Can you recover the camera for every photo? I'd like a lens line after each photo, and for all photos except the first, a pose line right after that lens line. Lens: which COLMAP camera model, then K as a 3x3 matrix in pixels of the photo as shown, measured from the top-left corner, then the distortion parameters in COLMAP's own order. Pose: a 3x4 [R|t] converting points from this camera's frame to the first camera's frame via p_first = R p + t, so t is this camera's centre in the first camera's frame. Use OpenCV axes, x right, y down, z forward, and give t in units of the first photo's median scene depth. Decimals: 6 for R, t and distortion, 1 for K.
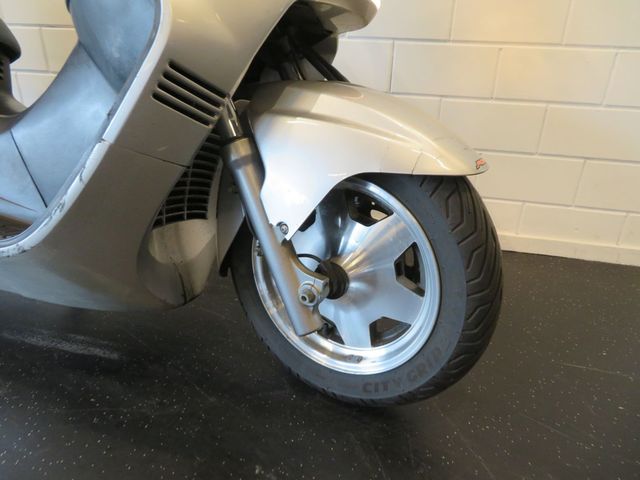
lens RADIAL K [[462.8, 0, 321.1], [0, 462.8, 242.6], [0, 0, 1]] dist [-0.004899, 0.000855]
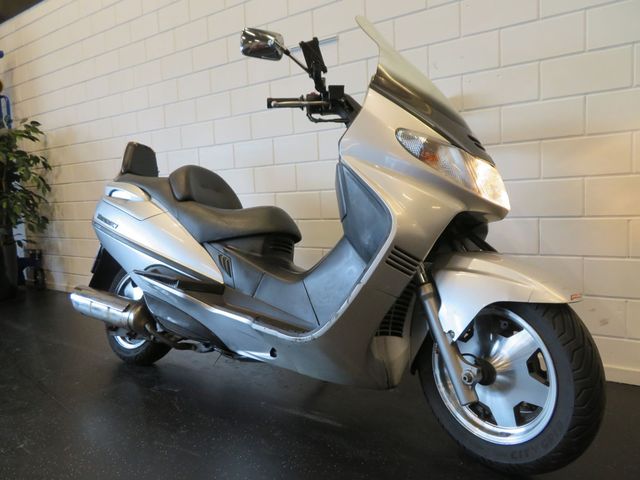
lens RADIAL K [[462.8, 0, 321.1], [0, 462.8, 242.6], [0, 0, 1]] dist [-0.004899, 0.000855]
pose [[0.930286, -0.035025, -0.365160, 0.096709], [-0.088311, 0.944773, -0.315601, 0.212712], [0.356047, 0.325847, 0.875816, -0.716705]]
